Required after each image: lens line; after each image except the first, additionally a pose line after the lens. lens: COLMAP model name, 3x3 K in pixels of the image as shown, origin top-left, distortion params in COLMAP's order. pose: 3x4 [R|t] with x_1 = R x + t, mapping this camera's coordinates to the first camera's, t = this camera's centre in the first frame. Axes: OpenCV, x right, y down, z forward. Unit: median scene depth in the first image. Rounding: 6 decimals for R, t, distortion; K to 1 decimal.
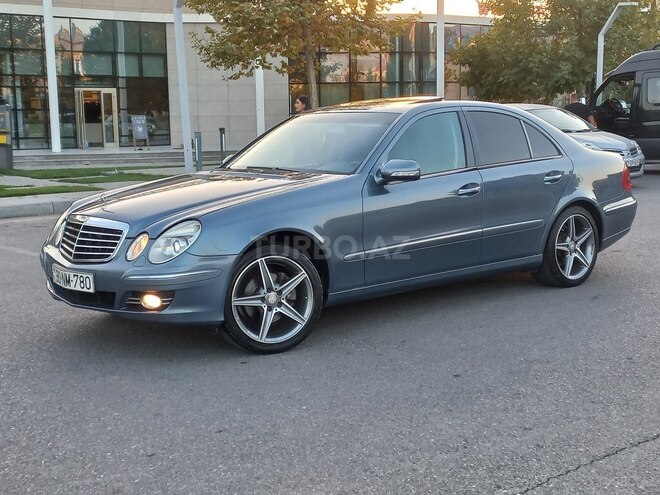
lens RADIAL K [[1067.5, 0, 330.0], [0, 1067.5, 247.5], [0, 0, 1]] dist [0.134384, -0.100818]
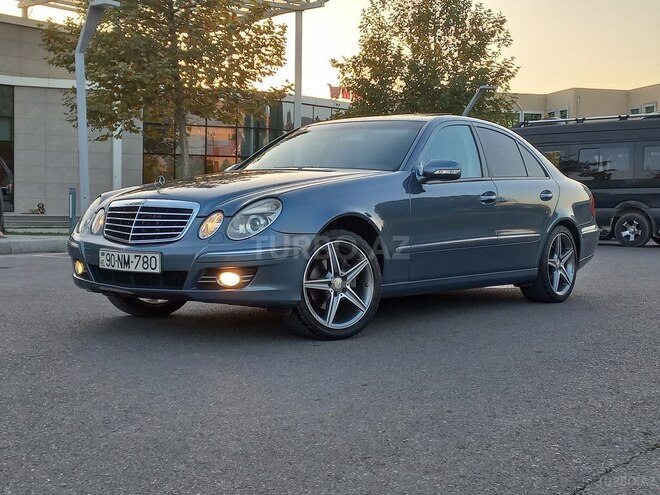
lens RADIAL K [[1067.5, 0, 330.0], [0, 1067.5, 247.5], [0, 0, 1]] dist [0.134384, -0.100818]
pose [[0.977394, 0.027491, 0.209633, -0.270440], [-0.006482, 0.994941, -0.100250, 0.113800], [-0.211329, 0.096625, 0.972627, 0.030015]]
